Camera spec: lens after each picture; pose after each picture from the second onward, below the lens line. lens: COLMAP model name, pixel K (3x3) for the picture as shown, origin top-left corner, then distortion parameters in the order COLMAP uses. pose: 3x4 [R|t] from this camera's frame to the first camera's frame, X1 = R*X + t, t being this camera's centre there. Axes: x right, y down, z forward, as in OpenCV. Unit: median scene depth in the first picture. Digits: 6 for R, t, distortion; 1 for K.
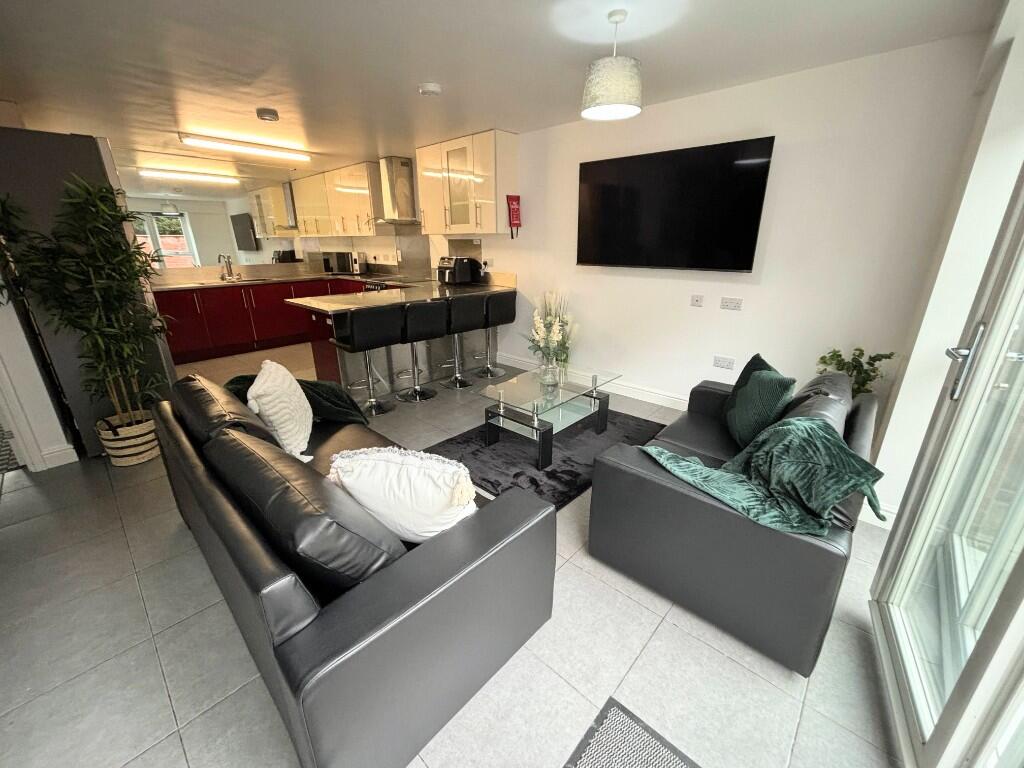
lens RADIAL K [[409.3, 0, 514.6], [0, 409.3, 382.2], [0, 0, 1]] dist [-0.001369, 0.000056]
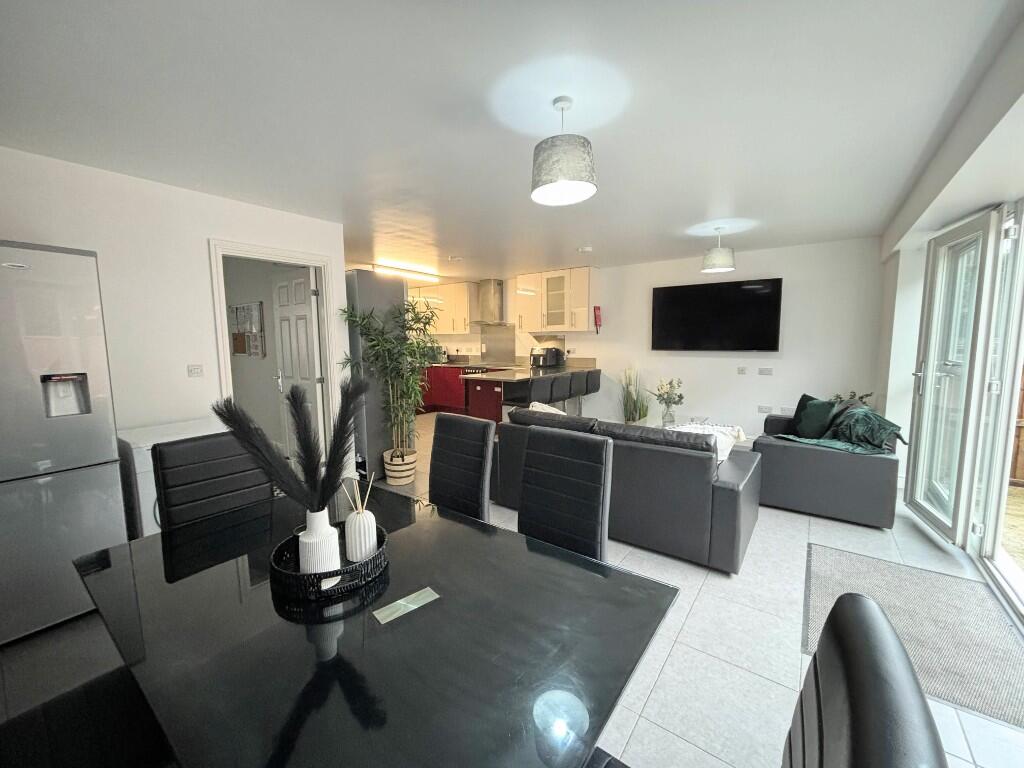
lens RADIAL K [[409.3, 0, 512.2], [0, 409.3, 383.8], [0, 0, 1]] dist [-0.001369, 0.000056]
pose [[0.994431, -0.017753, 0.103882, -0.521492], [0.040592, 0.974179, -0.222097, 0.143039], [-0.097257, 0.225077, 0.969475, -0.369227]]
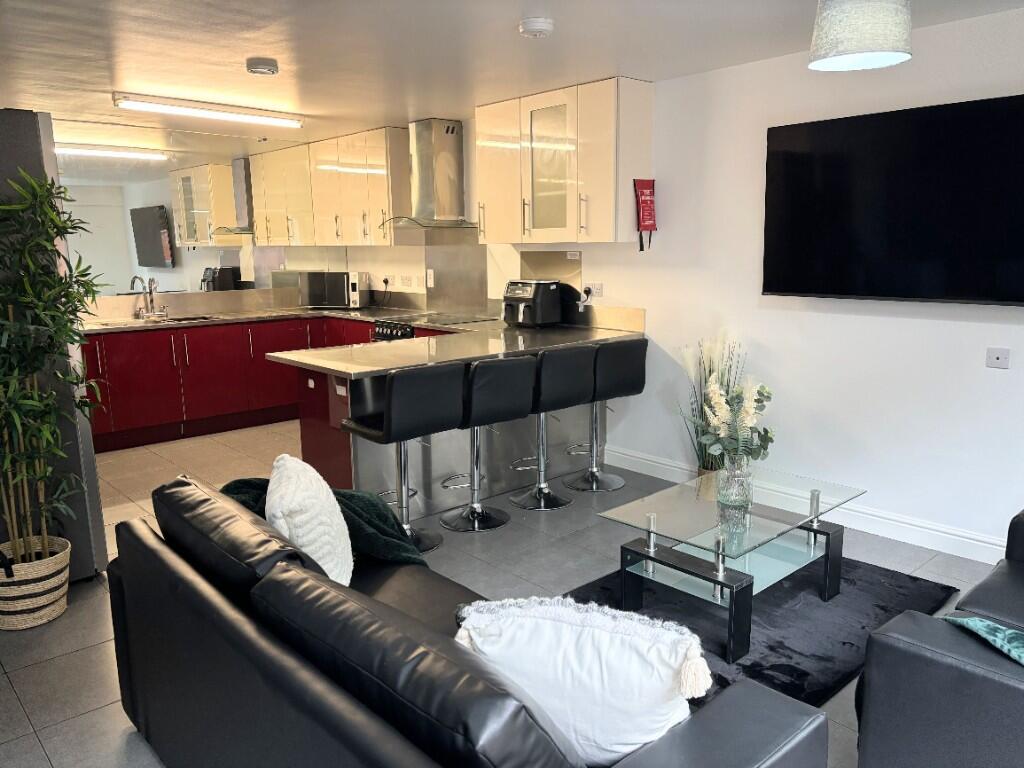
lens RADIAL K [[768.3, 0, 519.9], [0, 768.3, 391.0], [0, 0, 1]] dist [0.060902, -0.068026]
pose [[0.996138, 0.007404, -0.087491, -0.092236], [-0.019876, 0.989588, -0.142549, 0.006130], [0.085525, 0.143738, 0.985913, -0.072999]]
